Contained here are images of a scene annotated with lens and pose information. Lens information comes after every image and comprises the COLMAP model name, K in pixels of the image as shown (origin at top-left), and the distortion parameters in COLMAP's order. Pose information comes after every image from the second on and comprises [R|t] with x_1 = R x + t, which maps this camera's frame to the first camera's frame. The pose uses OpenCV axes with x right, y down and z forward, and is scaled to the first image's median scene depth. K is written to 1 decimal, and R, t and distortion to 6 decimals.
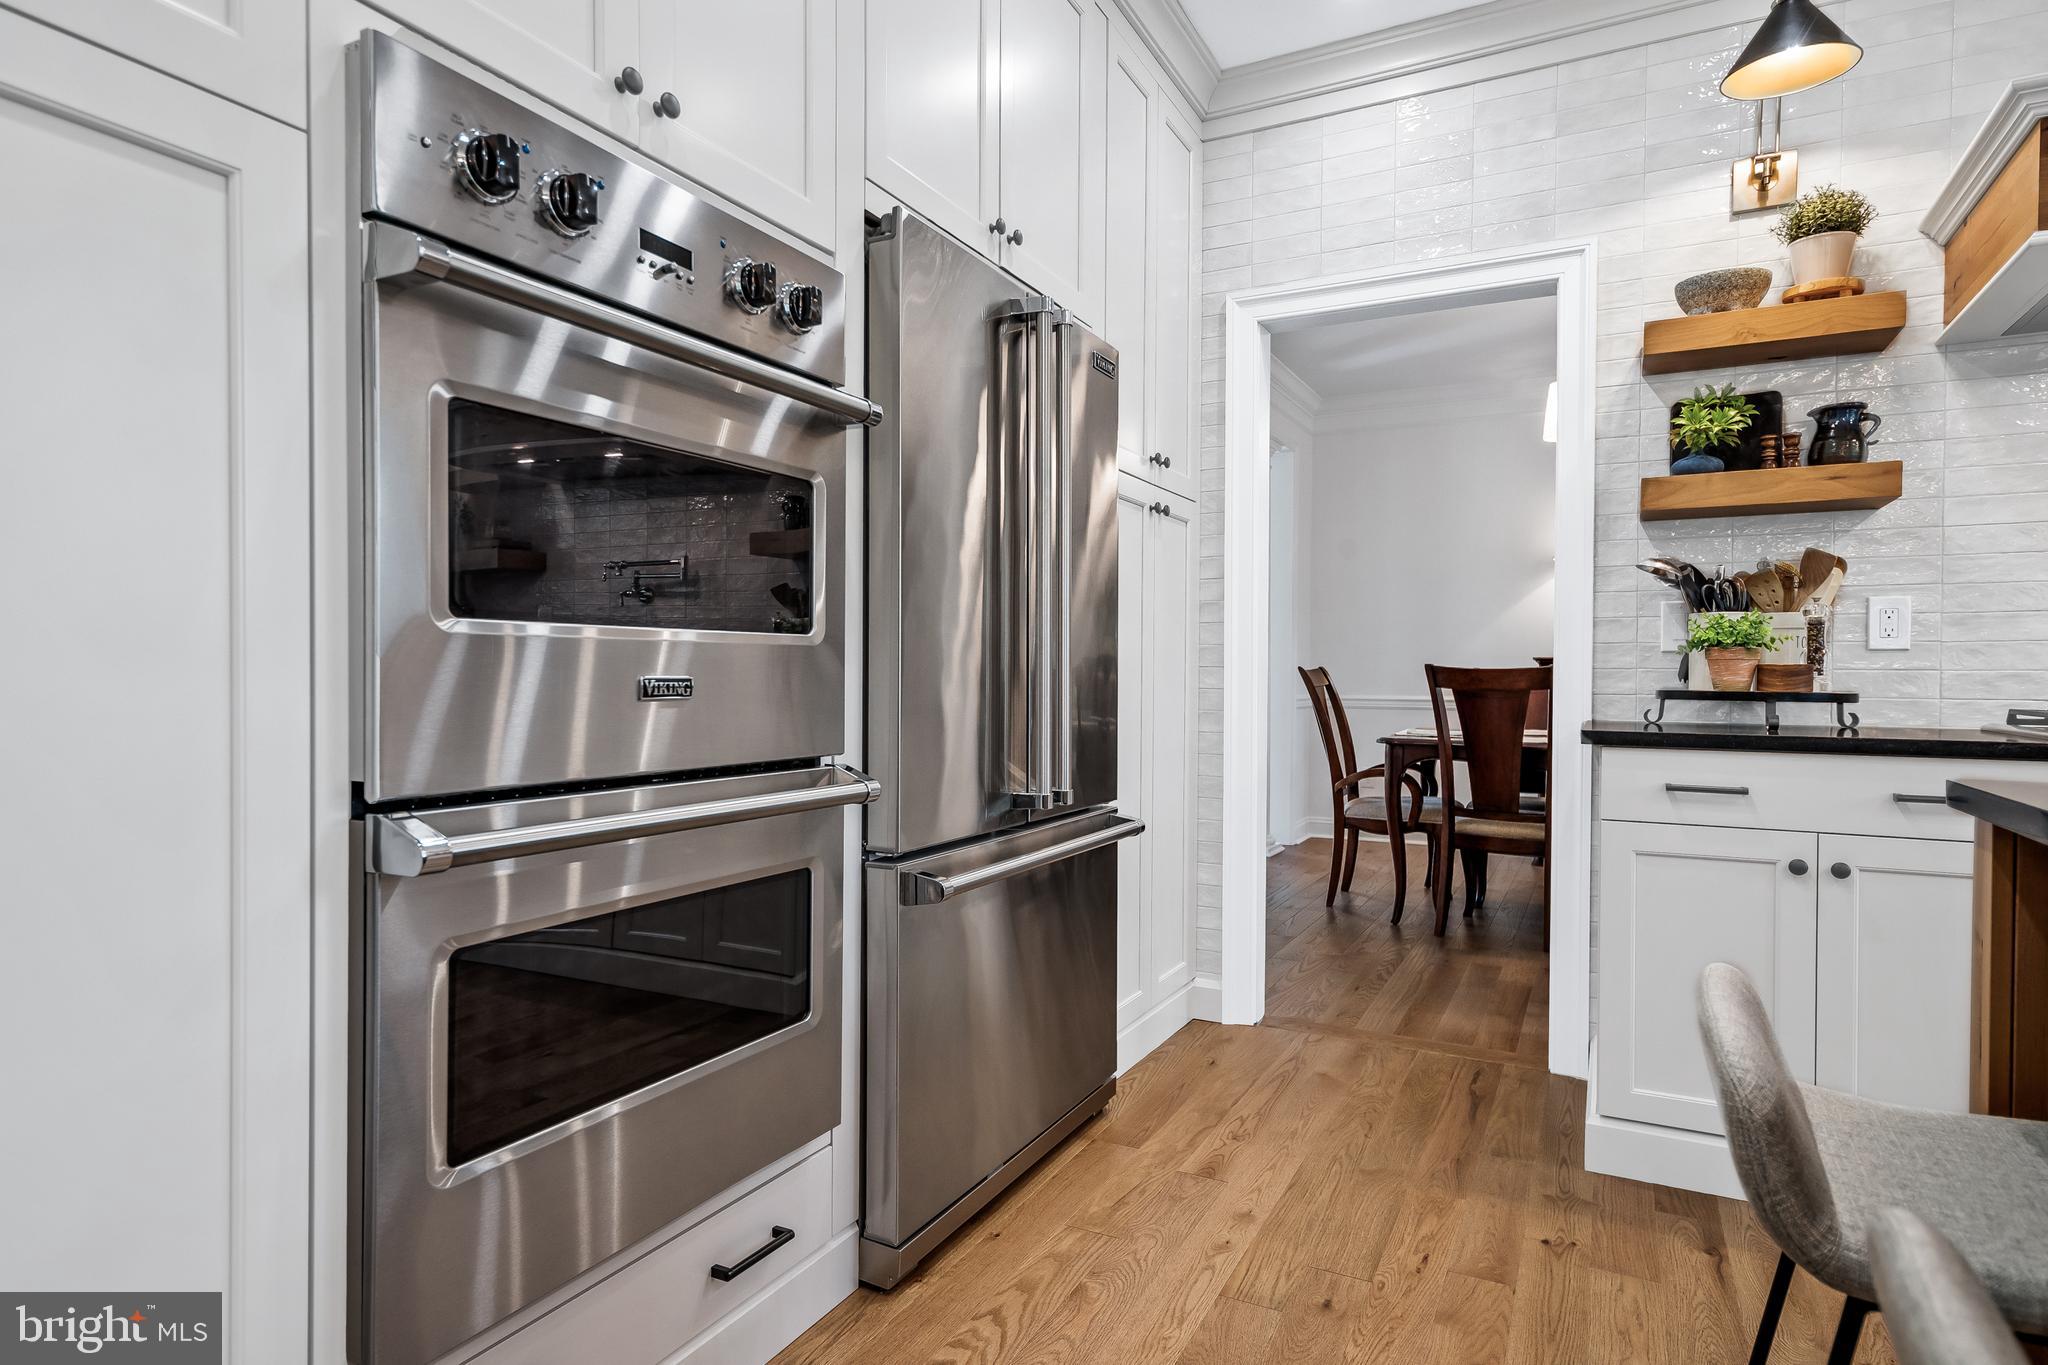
lens RADIAL K [[1134.2, 0, 1030.0], [0, 1134.2, 685.7], [0, 0, 1]] dist [0.013488, -0.000134]
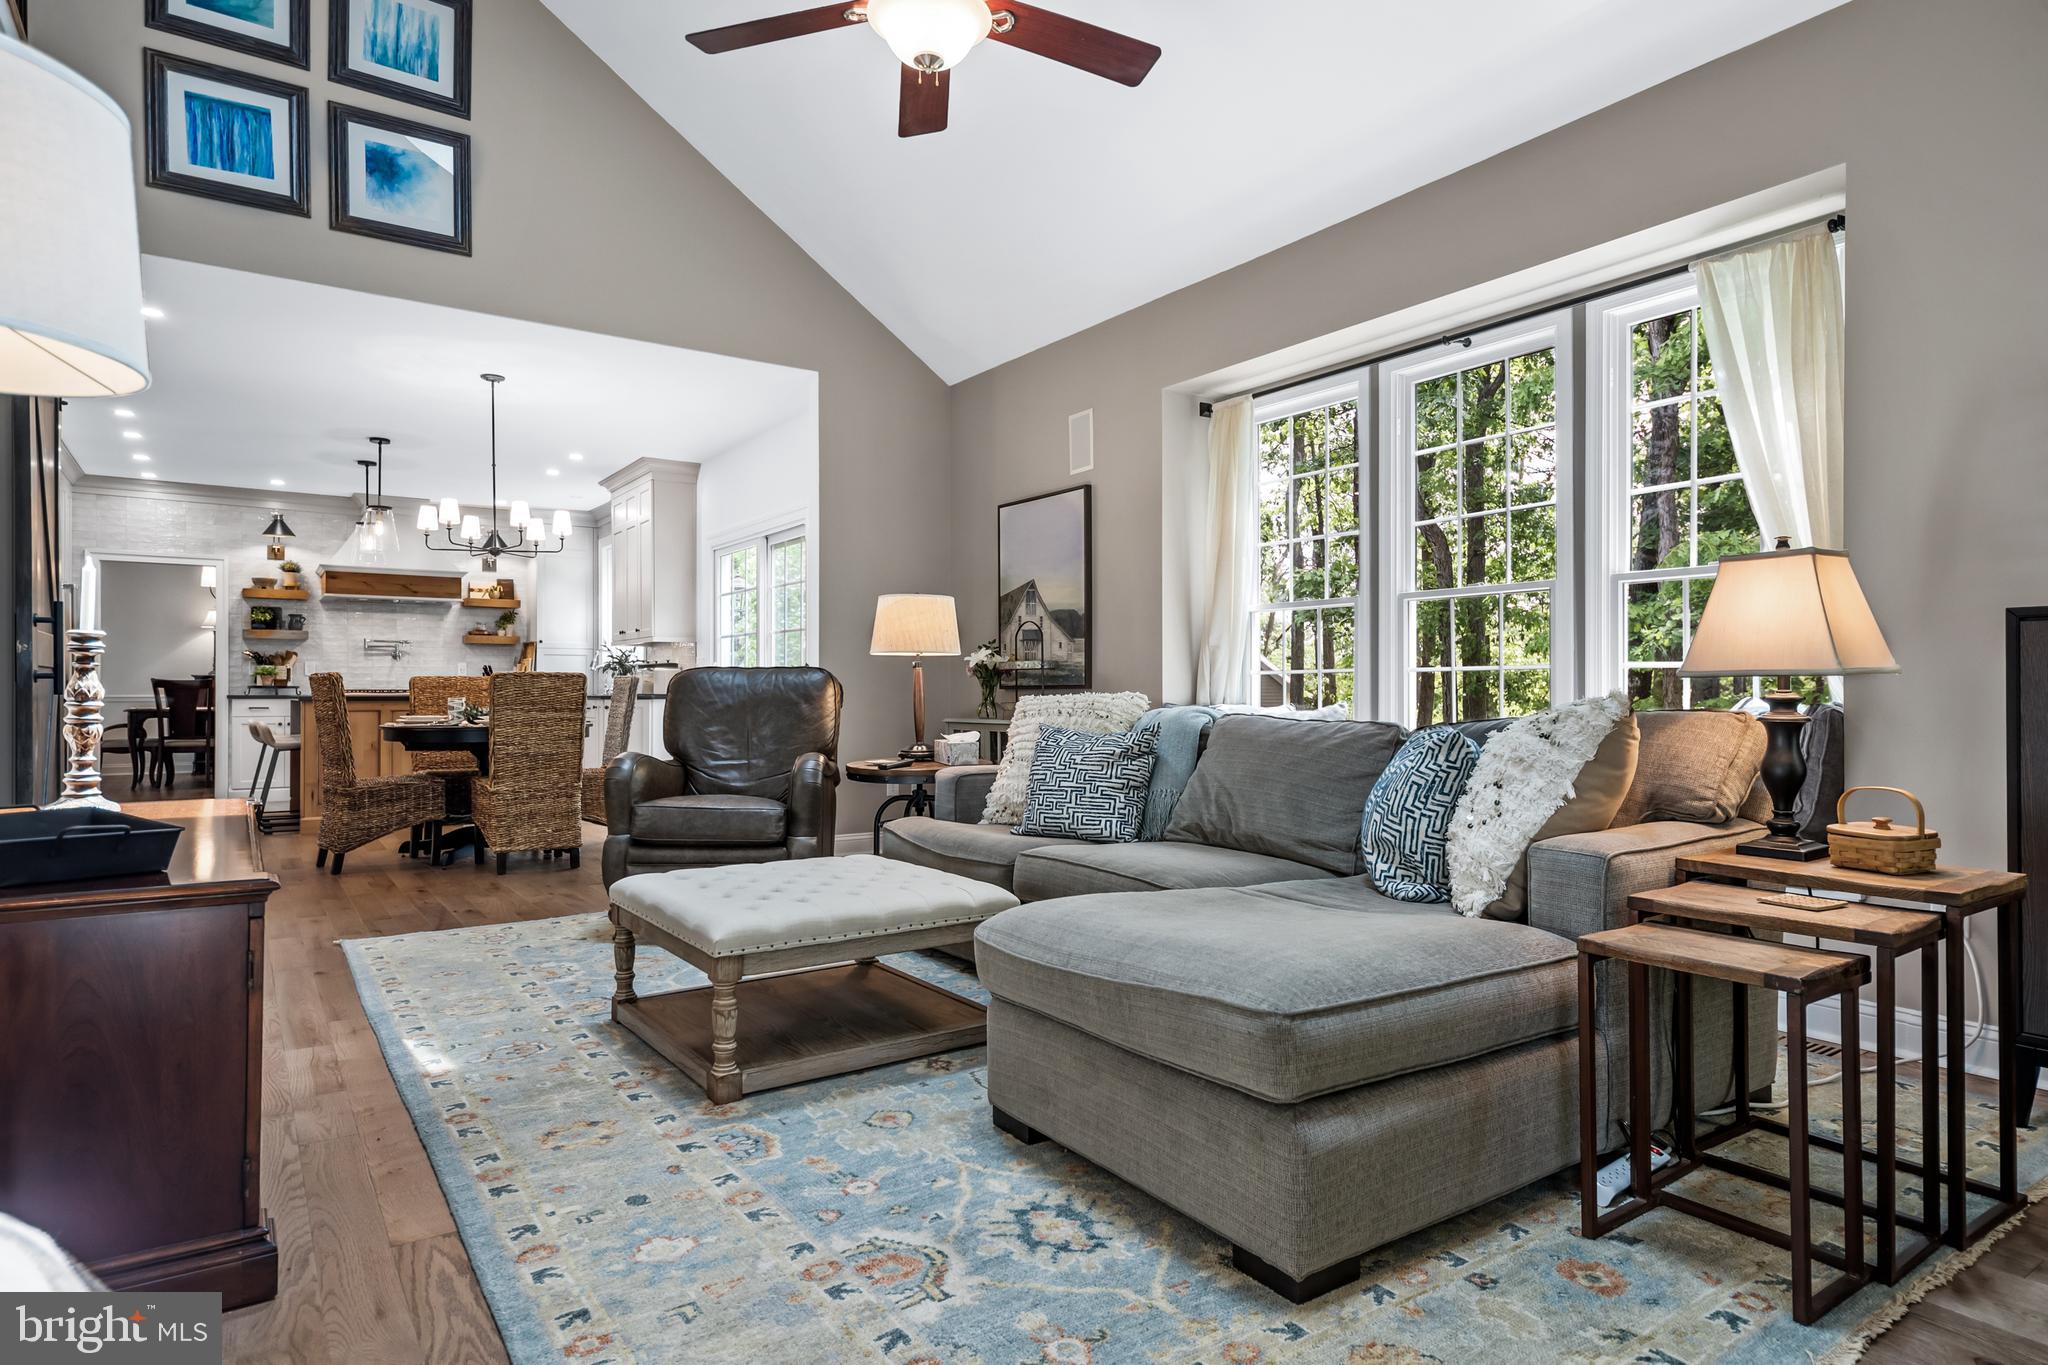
lens RADIAL K [[1134.2, 0, 1029.5], [0, 1134.2, 690.2], [0, 0, 1]] dist [0.013488, -0.000134]
pose [[0.472011, -0.002047, 0.881591, -1.564979], [0.010828, 0.999935, -0.003476, 0.060041], [-0.881526, 0.011187, 0.472002, -3.080167]]
